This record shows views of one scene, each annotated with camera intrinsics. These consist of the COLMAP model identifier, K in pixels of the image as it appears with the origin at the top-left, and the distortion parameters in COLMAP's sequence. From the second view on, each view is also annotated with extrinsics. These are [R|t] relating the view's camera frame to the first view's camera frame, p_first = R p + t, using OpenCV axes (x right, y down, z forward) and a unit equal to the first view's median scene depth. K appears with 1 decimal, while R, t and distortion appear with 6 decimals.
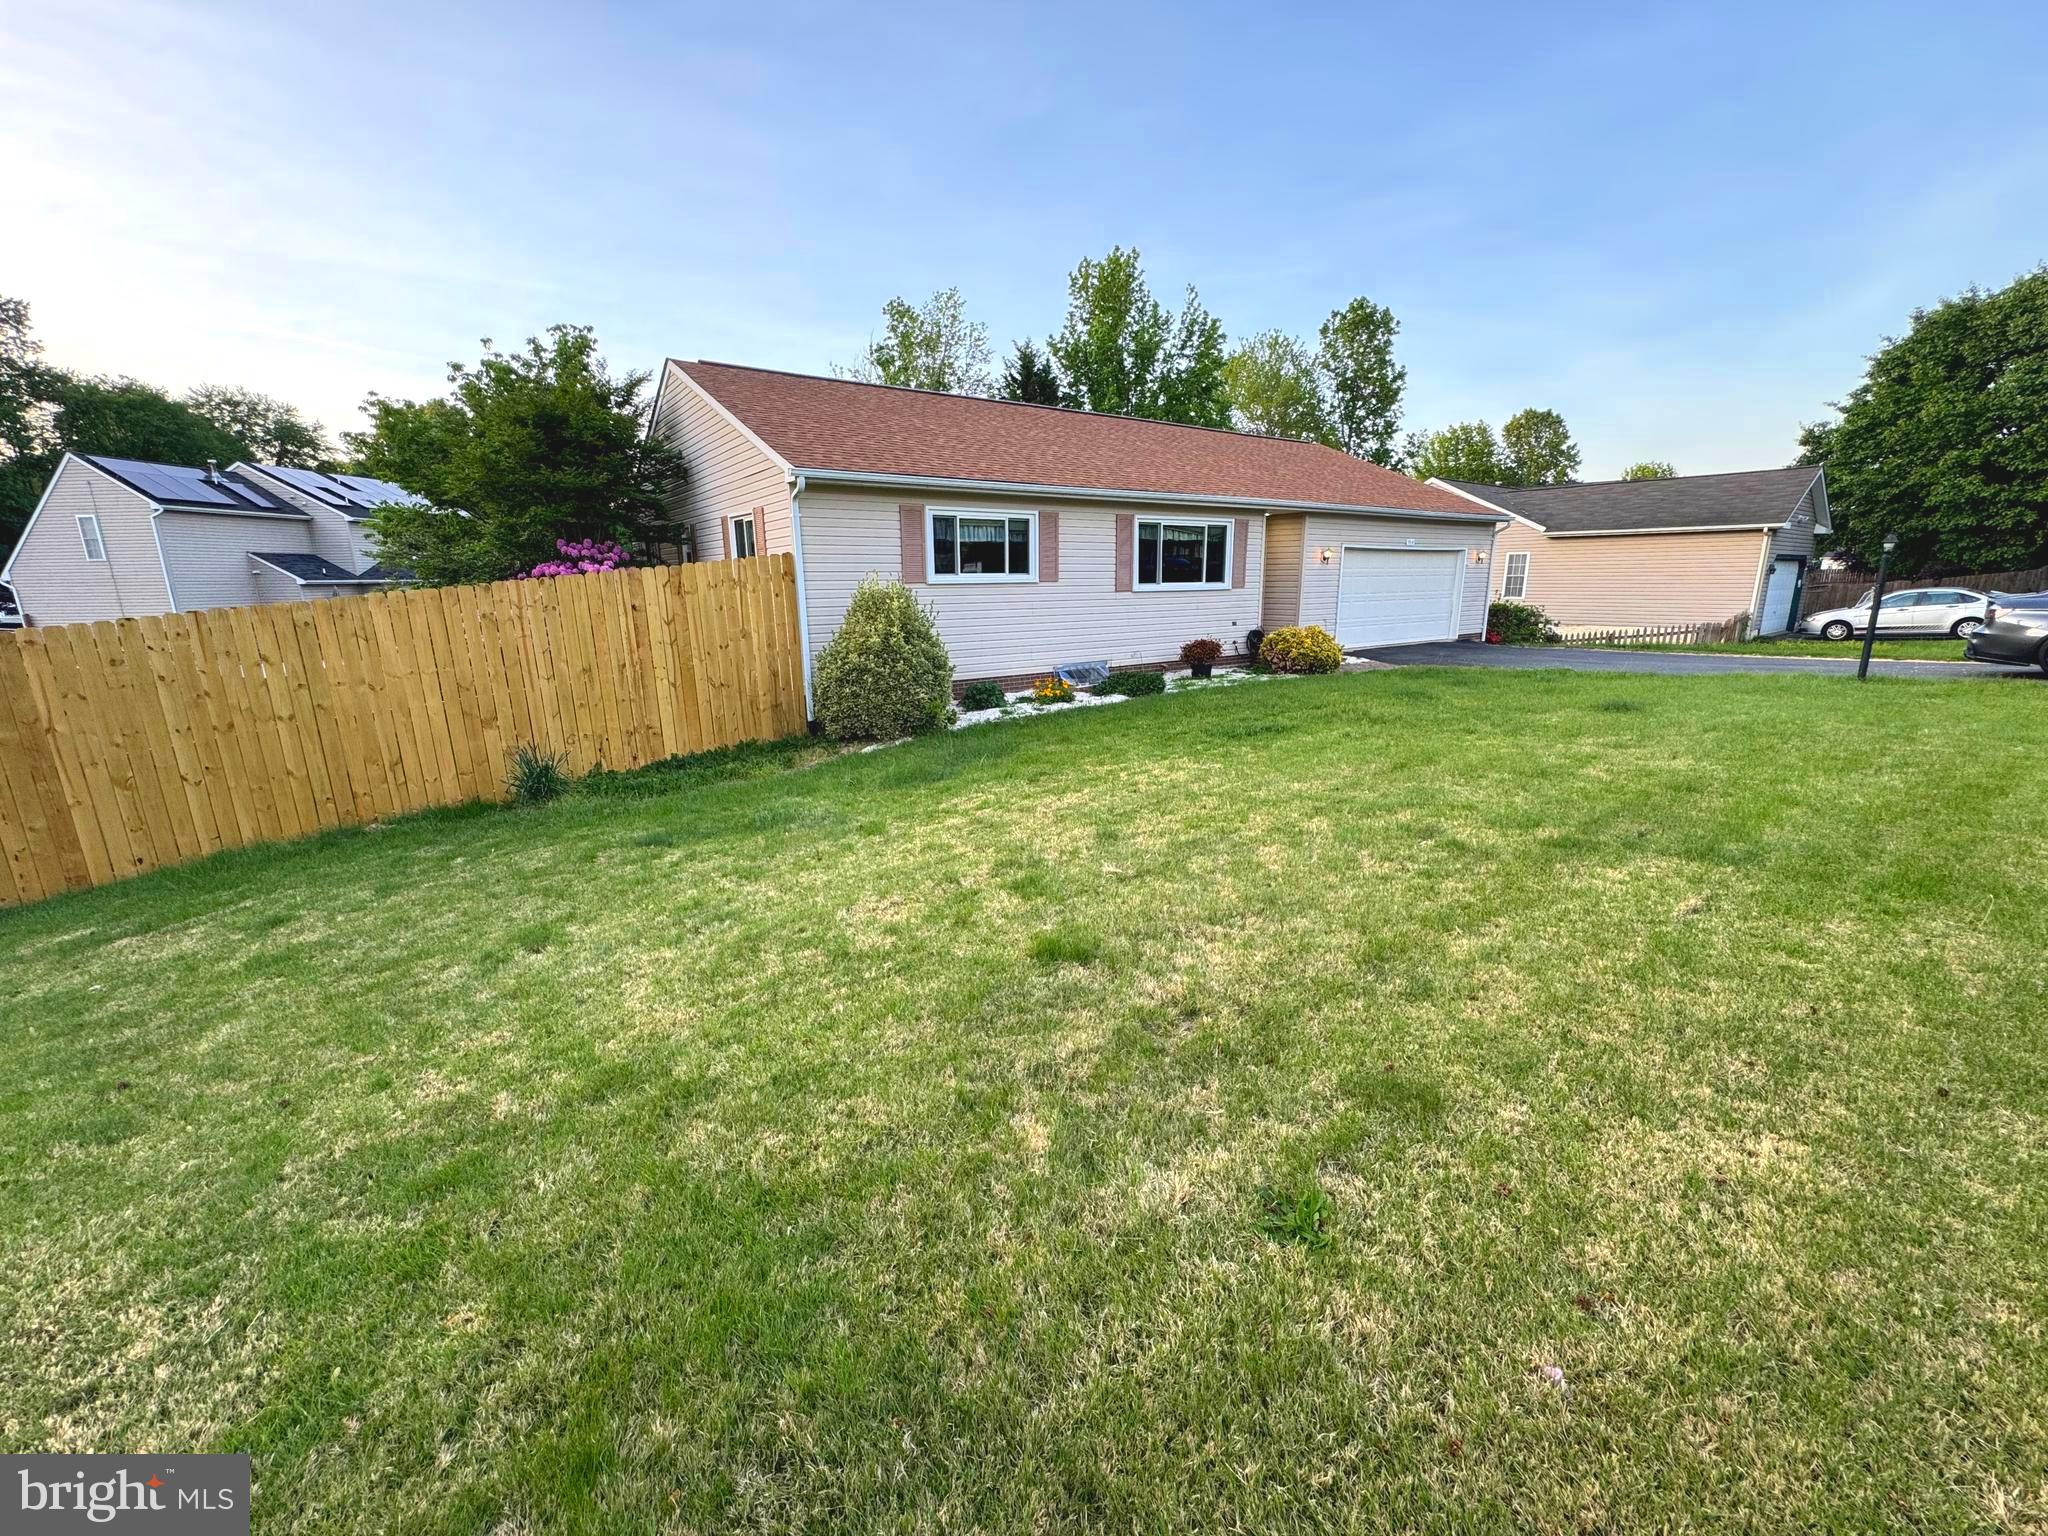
lens RADIAL K [[815.3, 0, 1027.7], [0, 815.3, 775.7], [0, 0, 1]] dist [0.000377, -0.001192]
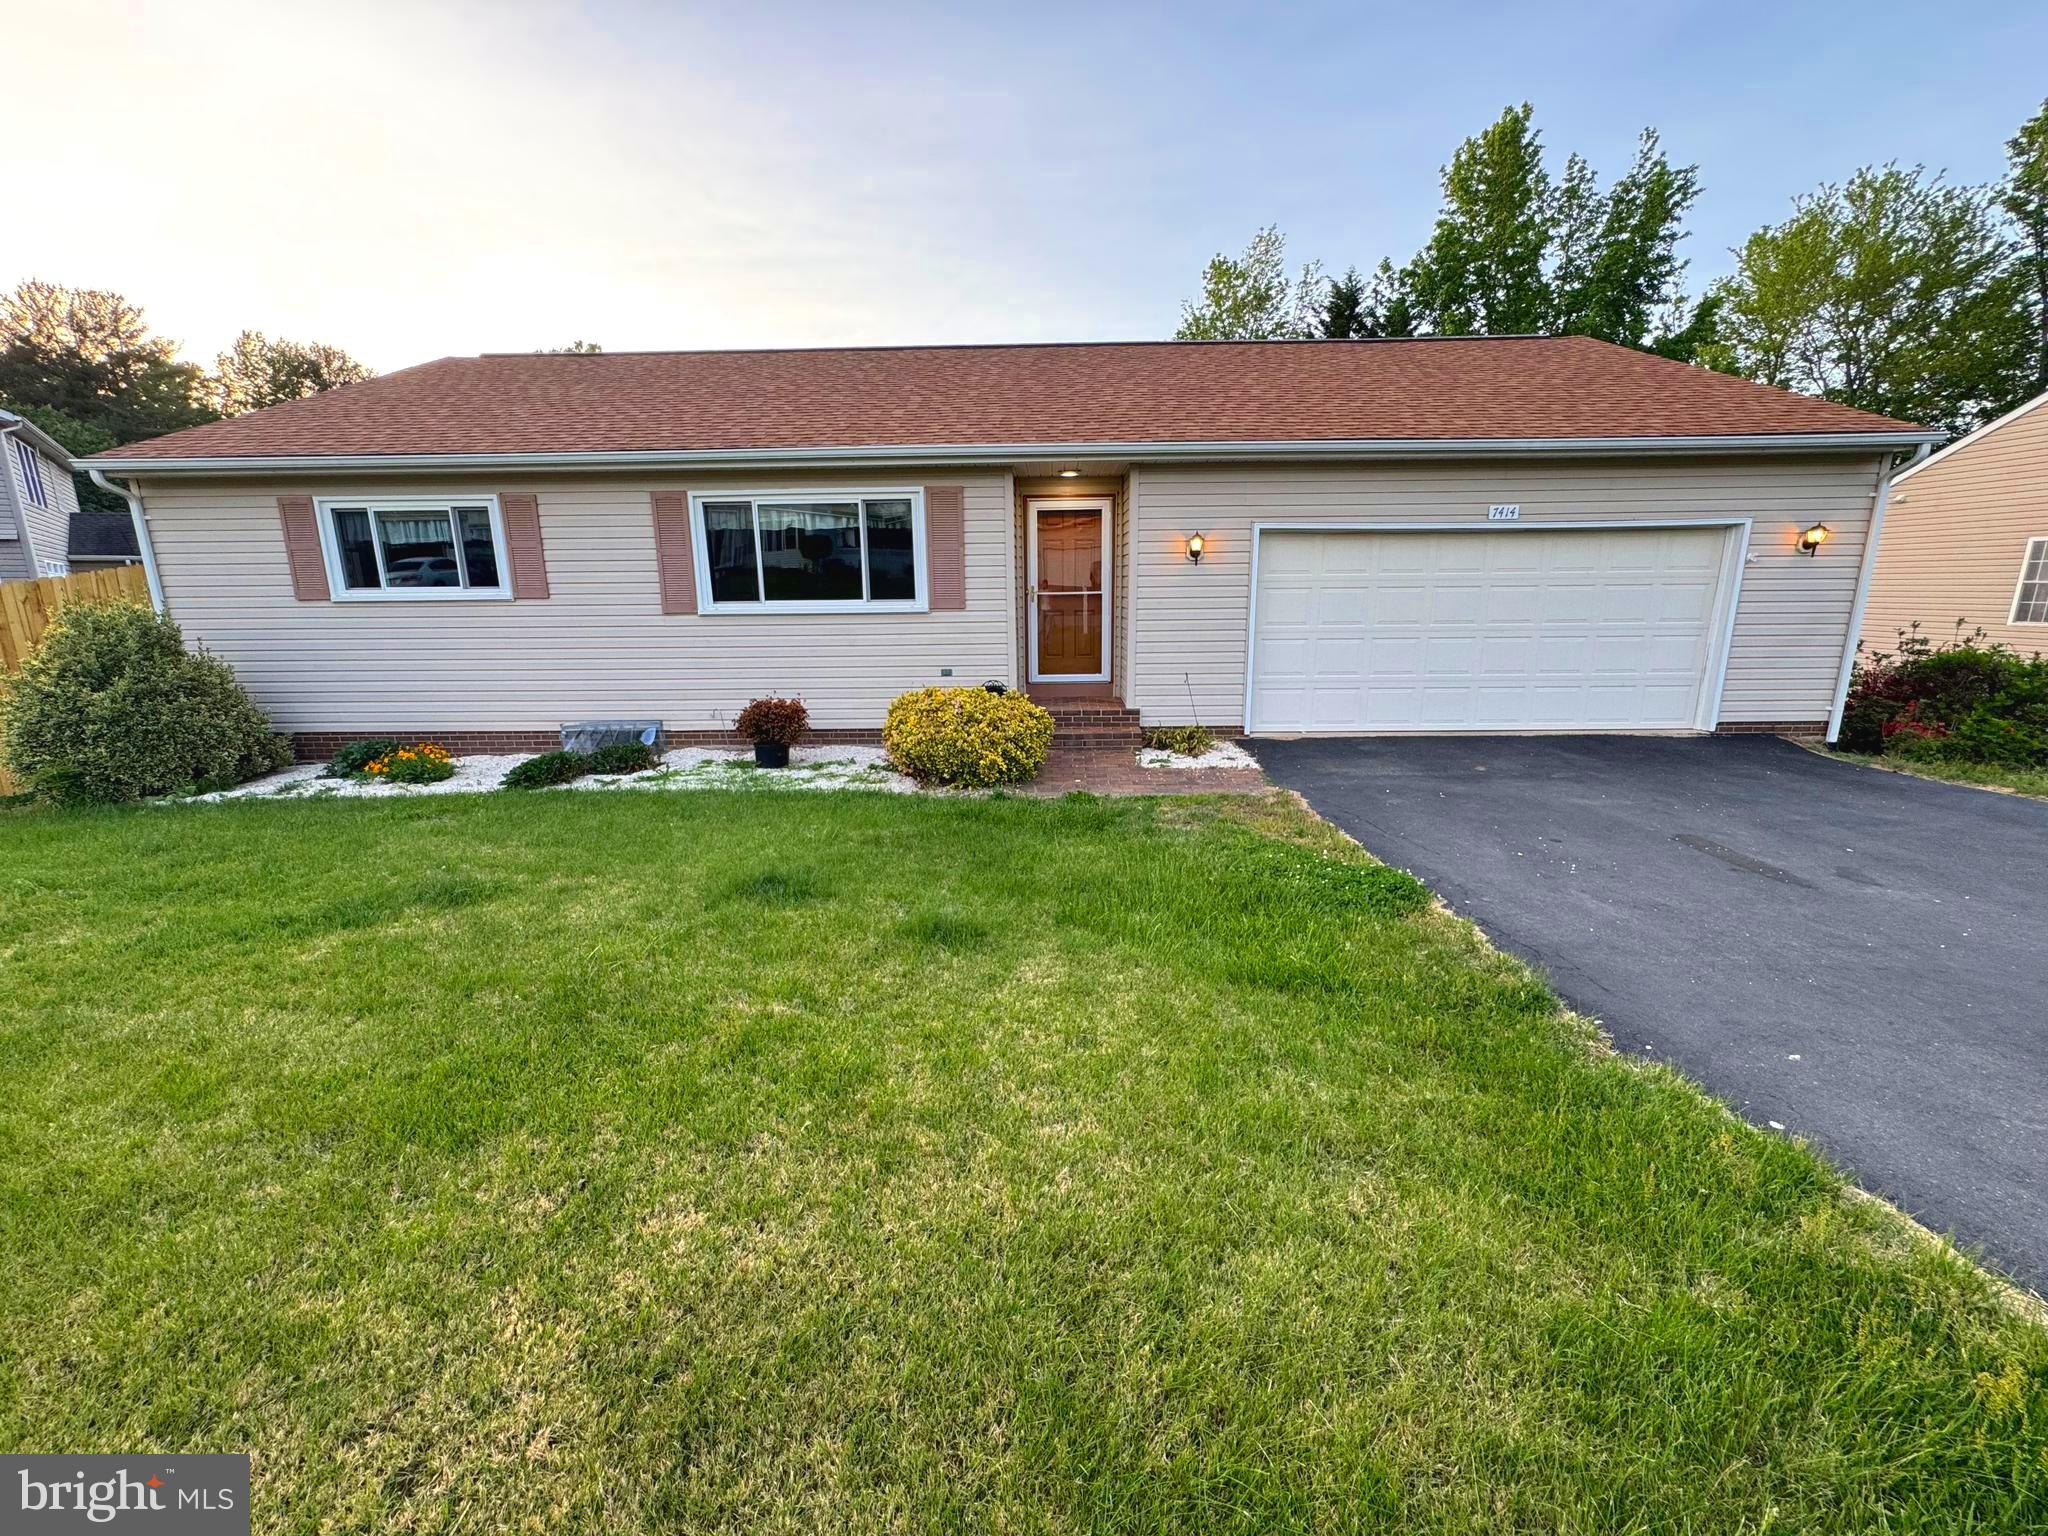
lens RADIAL K [[815.3, 0, 1023.7], [0, 815.3, 764.4], [0, 0, 1]] dist [0.000377, -0.001192]
pose [[0.804558, 0.129401, -0.579605, 0.696016], [-0.138000, 0.989994, 0.029462, -0.162440], [0.577618, 0.056282, 0.814365, 0.632921]]
